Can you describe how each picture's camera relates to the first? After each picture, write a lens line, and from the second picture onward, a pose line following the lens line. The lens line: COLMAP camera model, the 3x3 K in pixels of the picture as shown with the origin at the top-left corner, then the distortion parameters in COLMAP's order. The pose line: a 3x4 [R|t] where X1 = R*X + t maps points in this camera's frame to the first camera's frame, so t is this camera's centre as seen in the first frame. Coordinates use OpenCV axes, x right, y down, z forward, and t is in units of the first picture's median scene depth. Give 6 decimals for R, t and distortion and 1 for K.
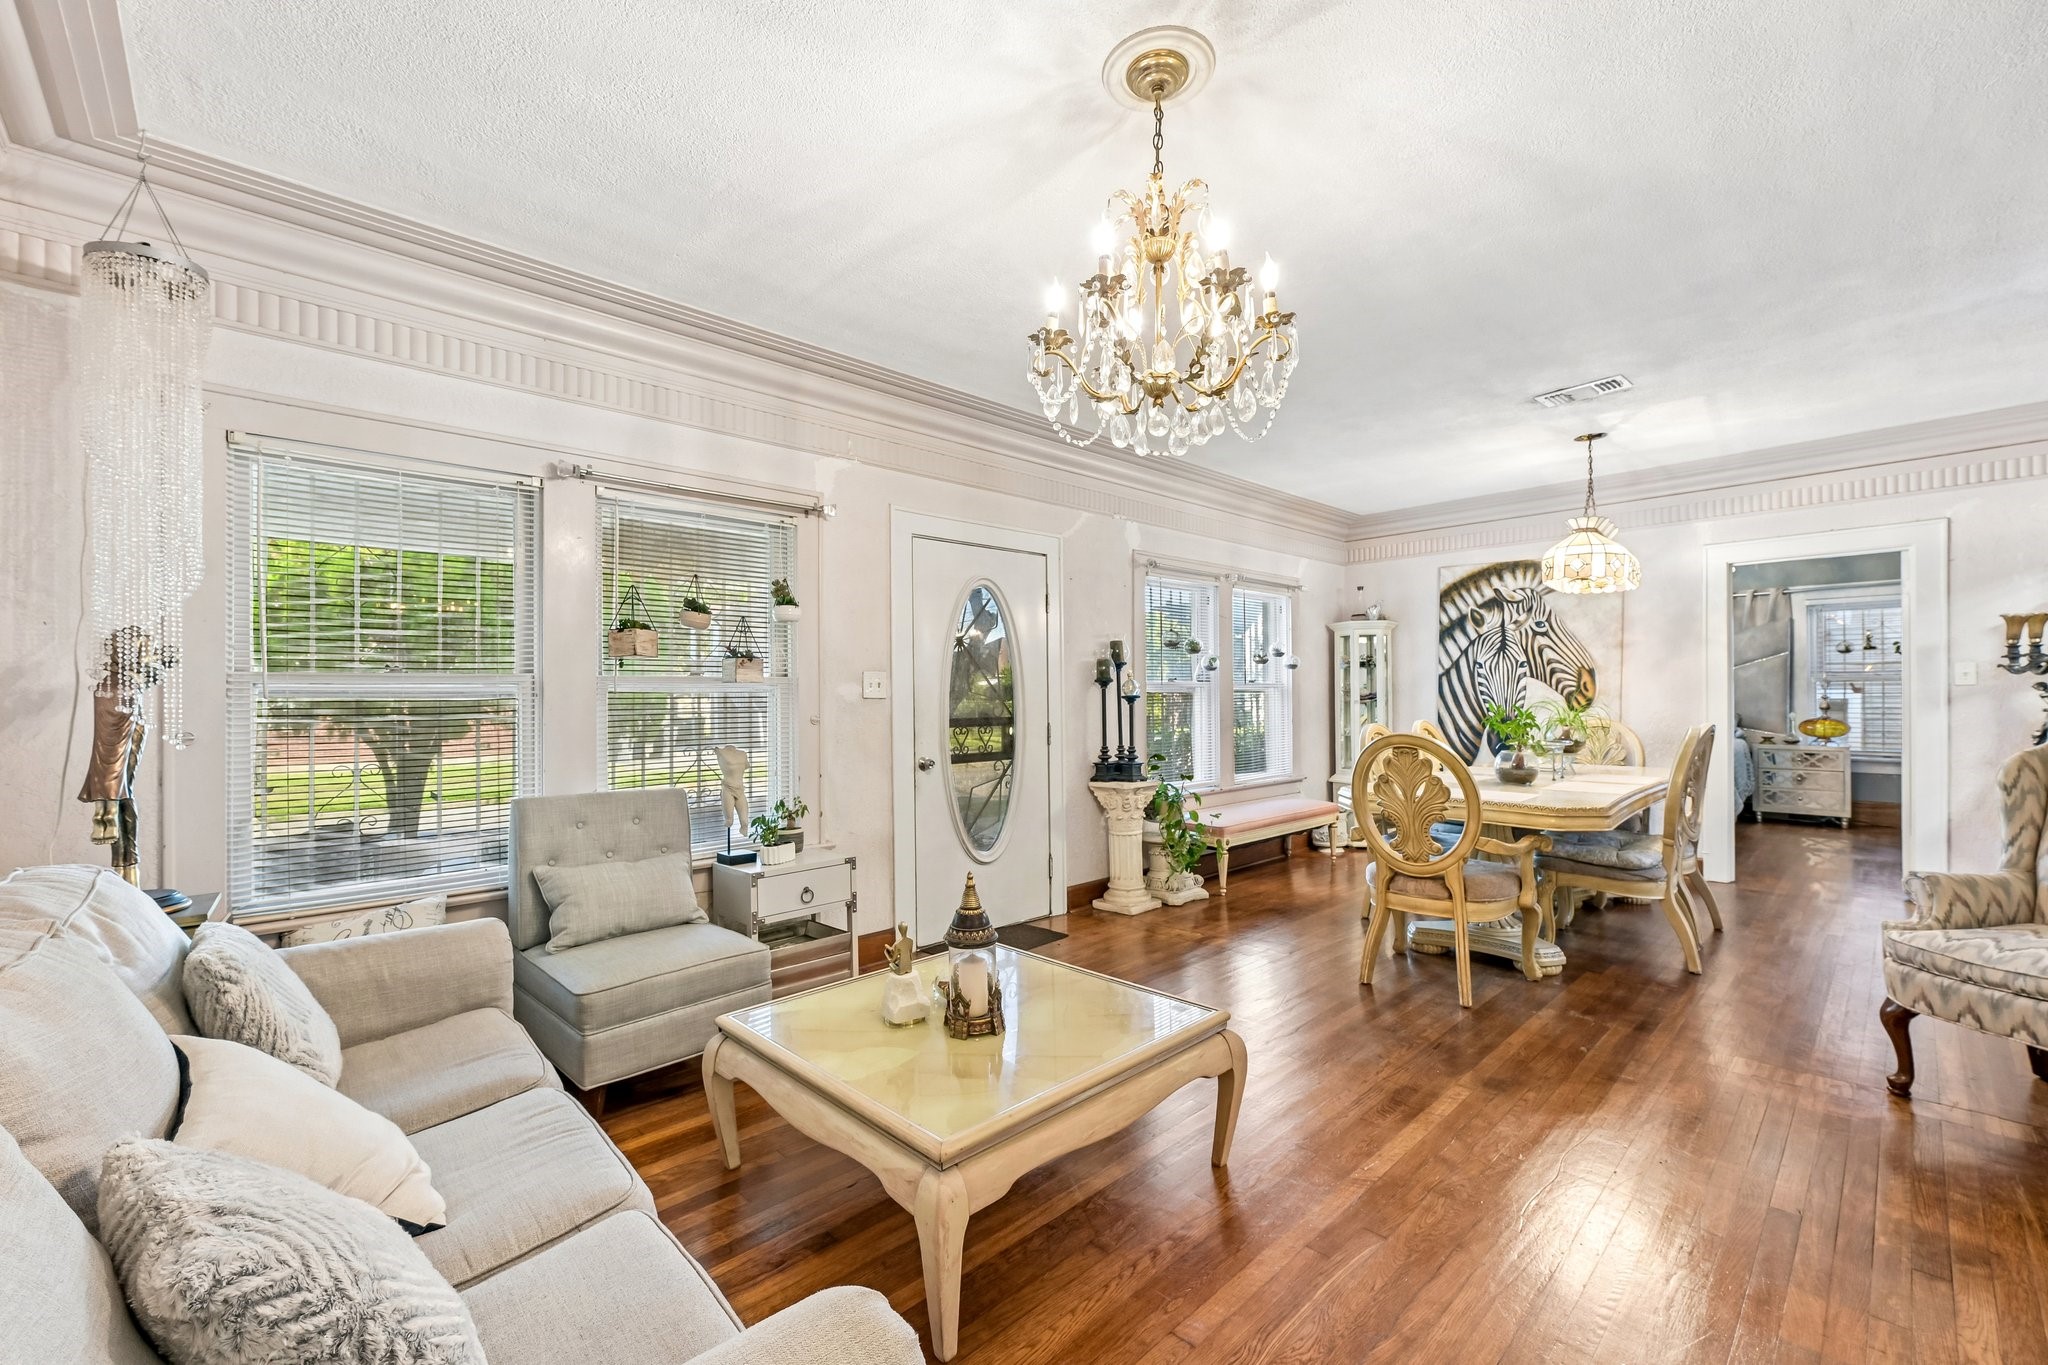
lens RADIAL K [[840.4, 0, 1043.9], [0, 840.4, 686.3], [0, 0, 1]] dist [0.009701, -0.000264]
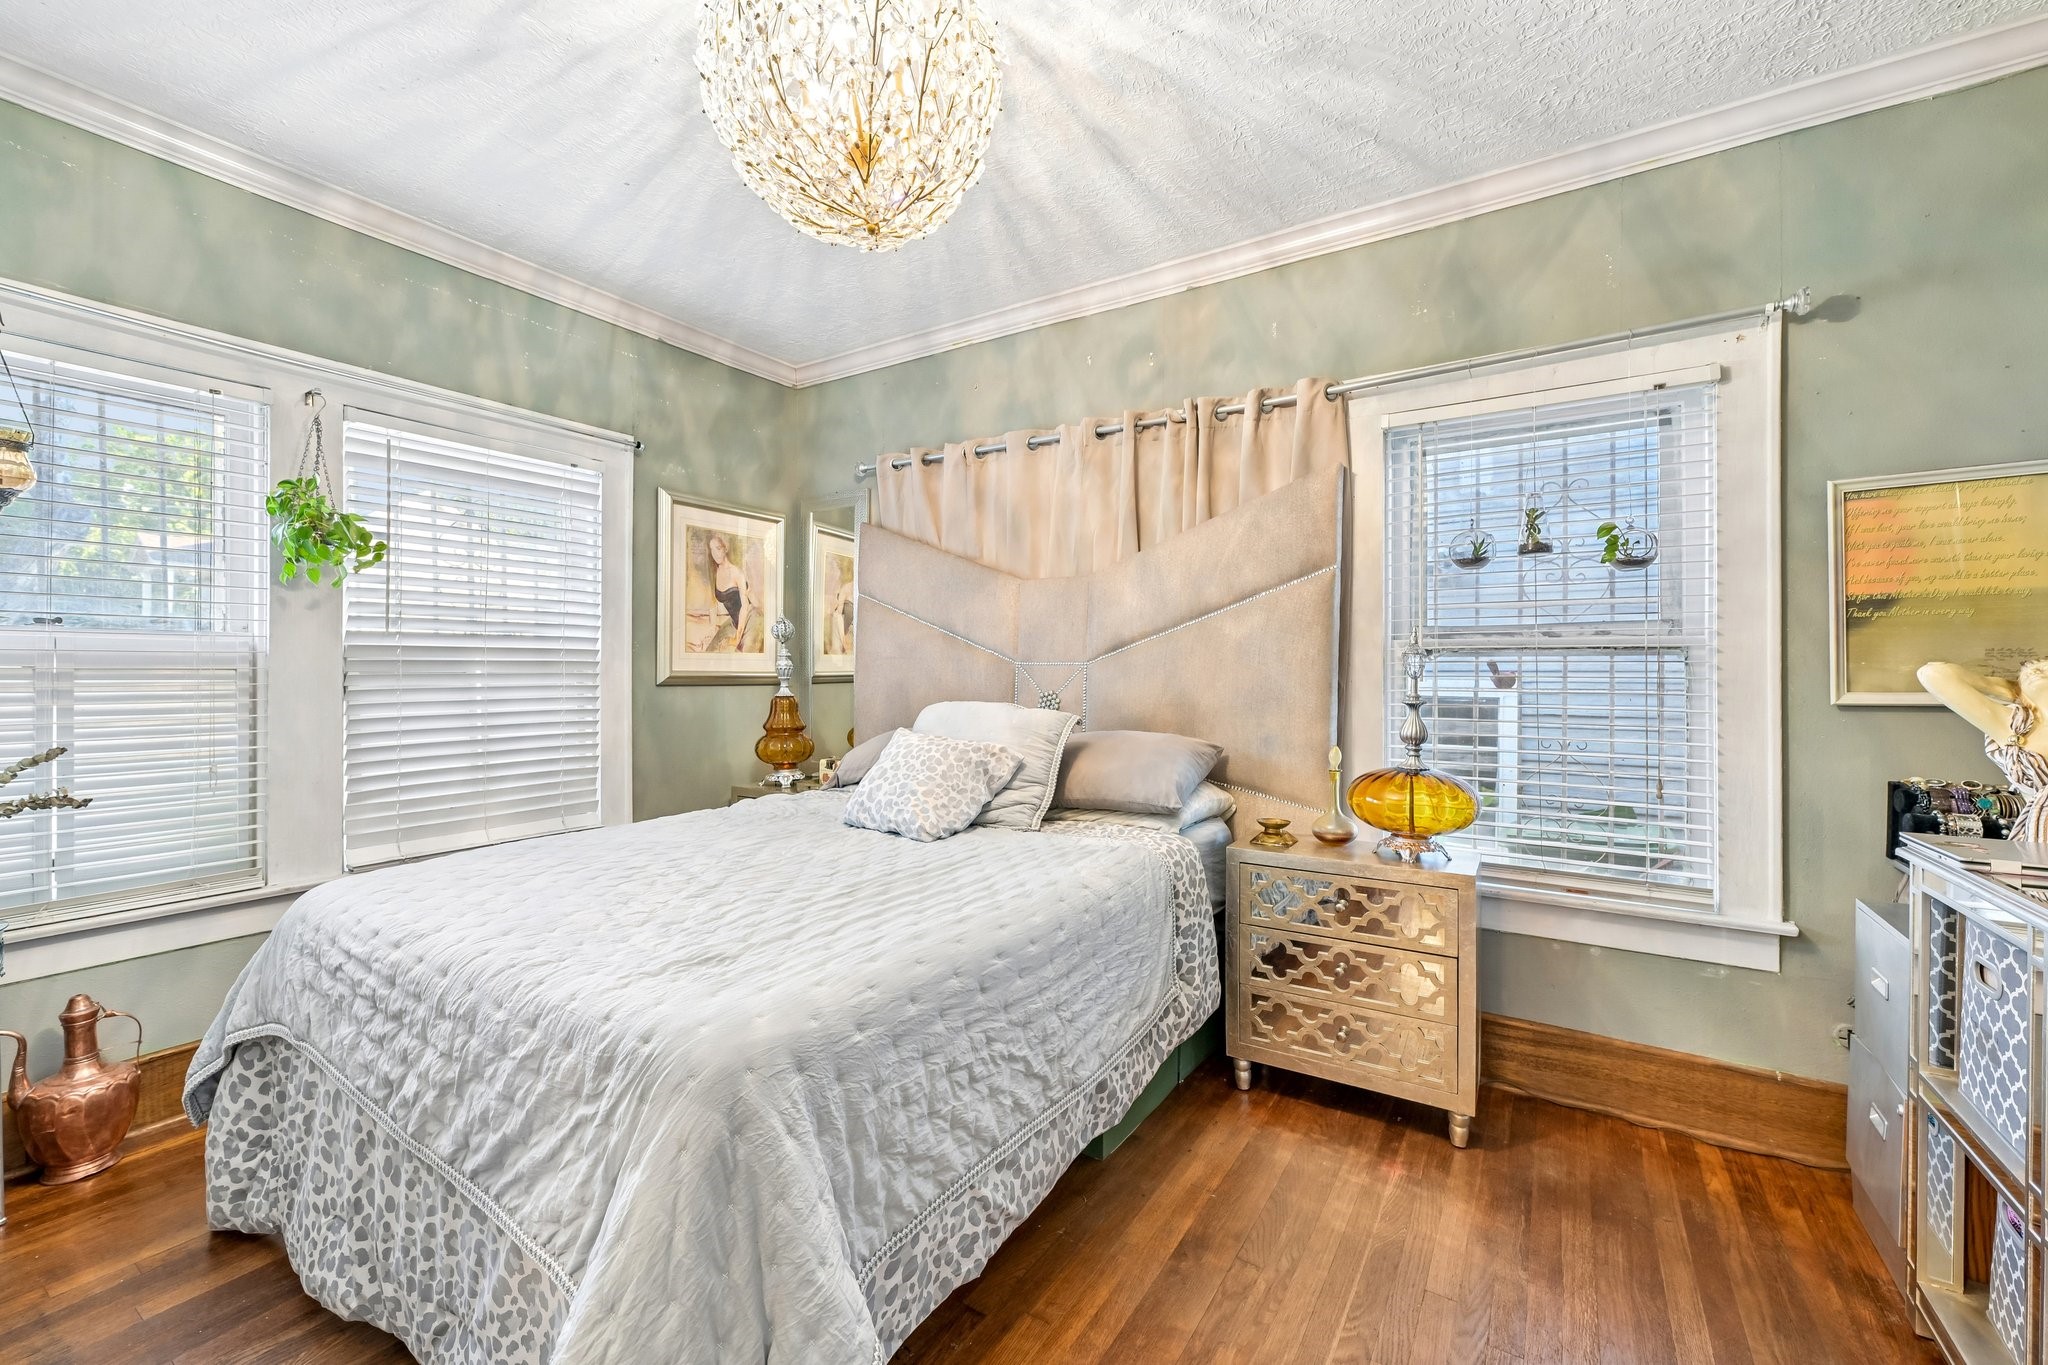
lens RADIAL K [[840.4, 0, 1034.8], [0, 840.4, 665.3], [0, 0, 1]] dist [0.009701, -0.000264]
pose [[0.975959, 0.007717, 0.217819, 0.697977], [-0.009485, 0.999930, 0.007072, -0.002604], [-0.217749, -0.008968, 0.975964, 0.707553]]
